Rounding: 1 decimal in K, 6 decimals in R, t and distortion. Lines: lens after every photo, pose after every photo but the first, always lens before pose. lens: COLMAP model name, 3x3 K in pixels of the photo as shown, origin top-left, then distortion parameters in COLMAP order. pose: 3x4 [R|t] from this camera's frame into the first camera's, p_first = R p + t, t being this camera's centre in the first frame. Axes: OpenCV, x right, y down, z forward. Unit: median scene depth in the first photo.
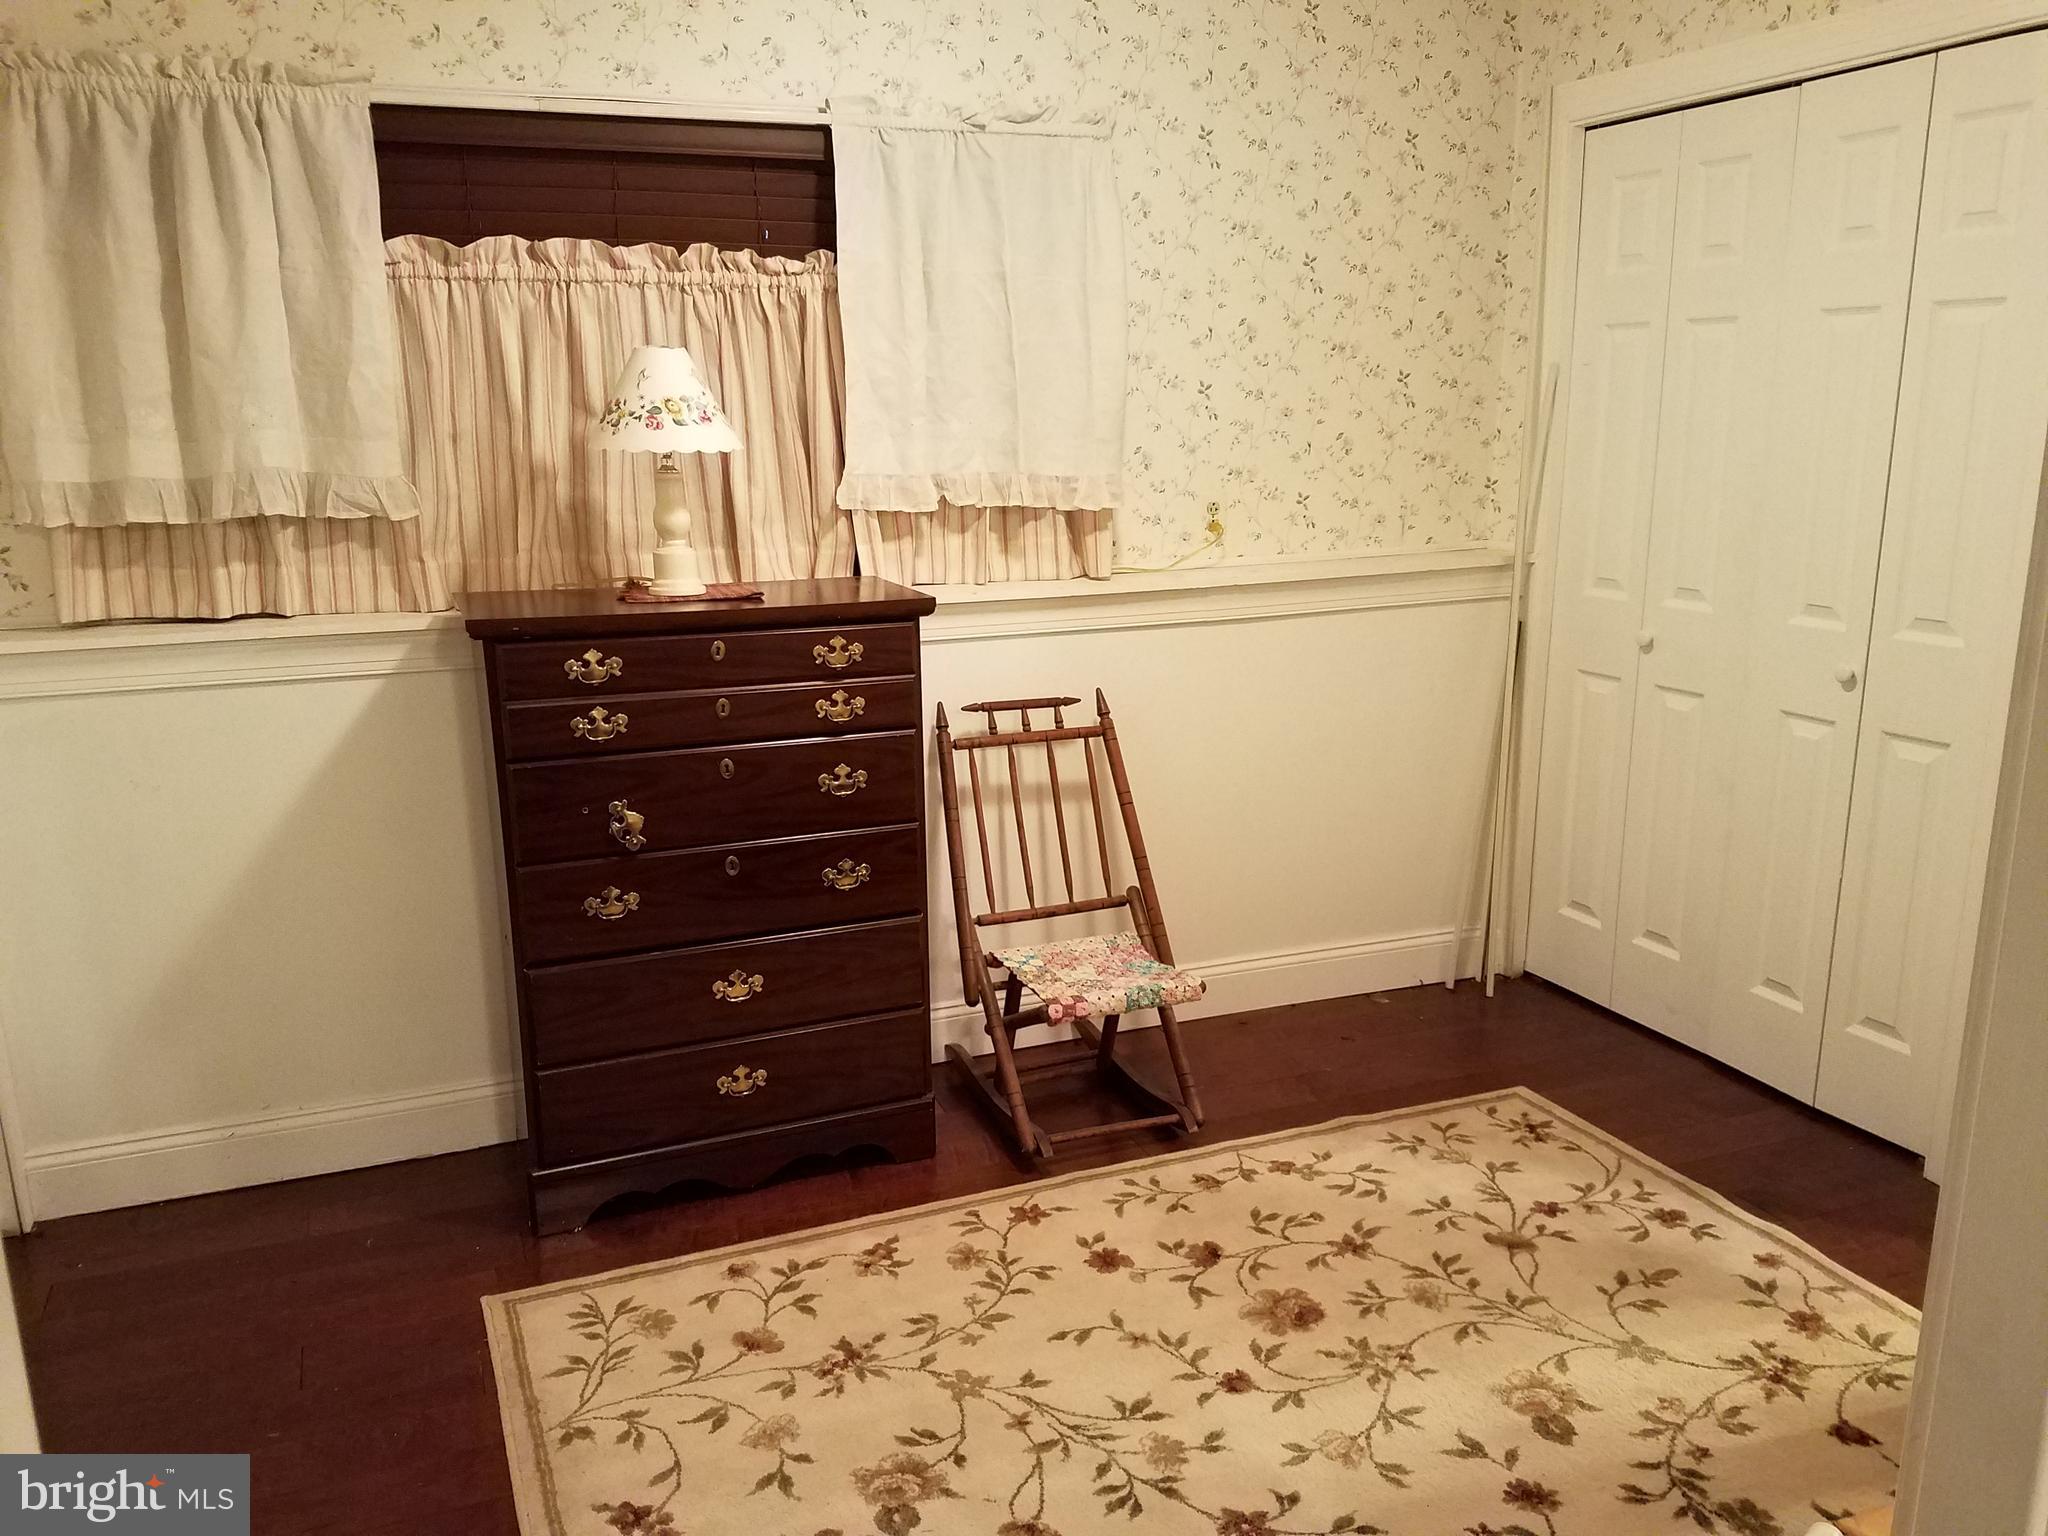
lens RADIAL K [[1553.0, 0, 1006.4], [0, 1553.0, 799.2], [0, 0, 1]] dist [0.220478, -0.427206]
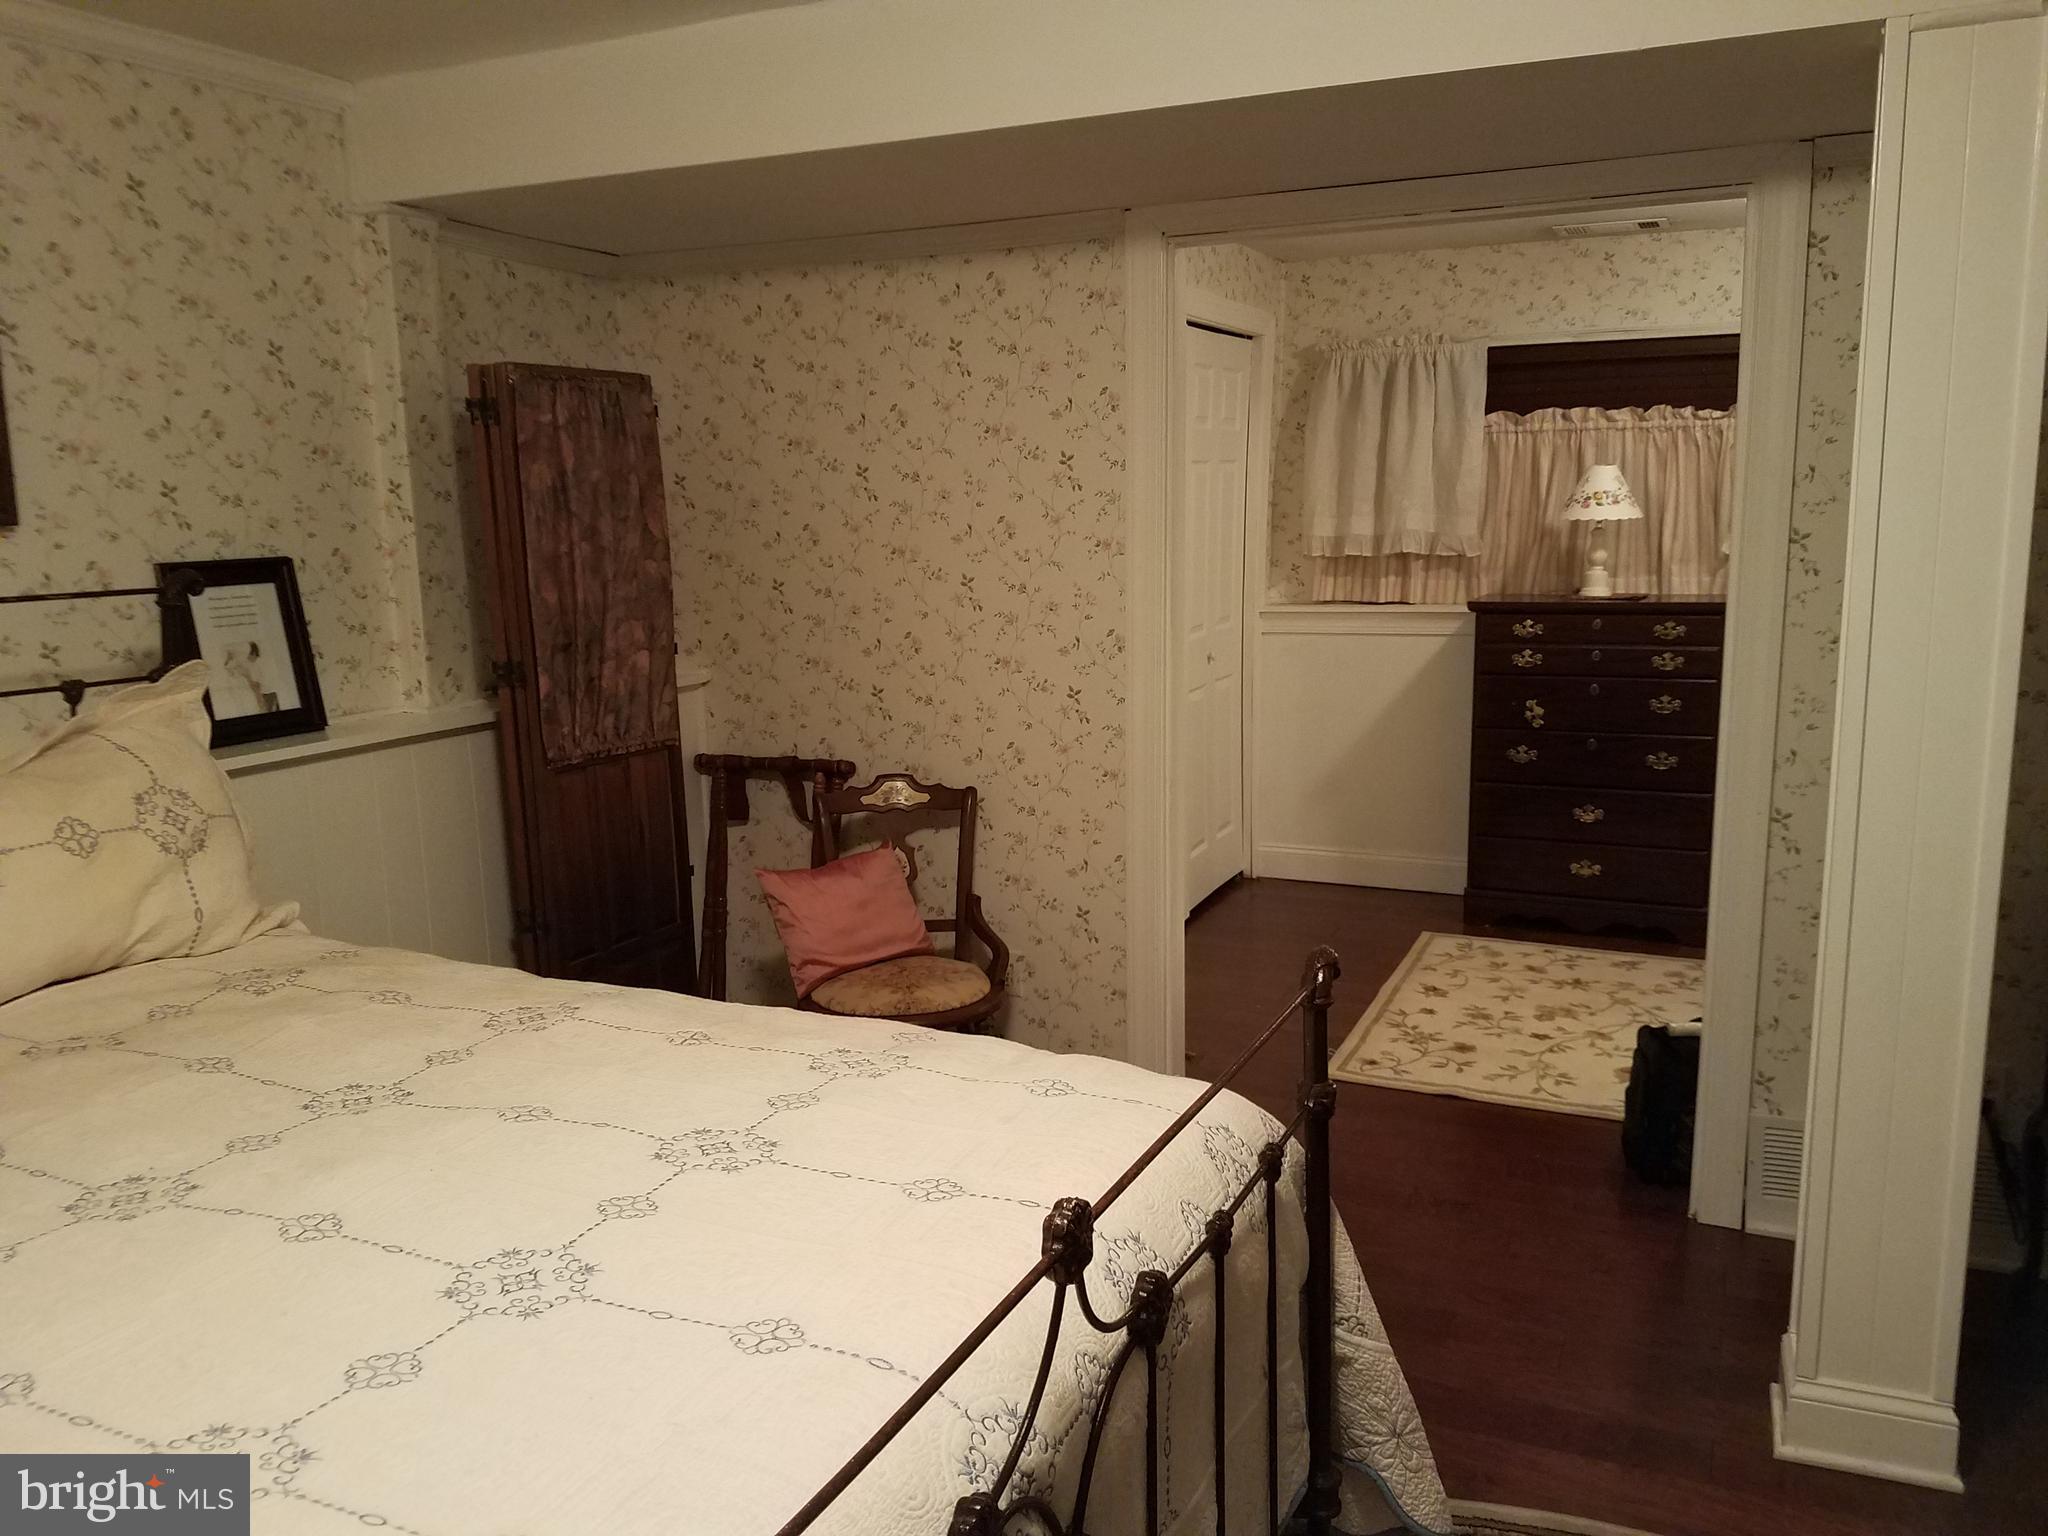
lens RADIAL K [[1553.0, 0, 1006.4], [0, 1553.0, 799.2], [0, 0, 1]] dist [0.220478, -0.427206]
pose [[0.685036, 0.132621, -0.716336, 0.691635], [-0.168039, 0.985540, 0.021765, 0.180137], [0.708865, 0.105462, 0.697416, -0.765865]]
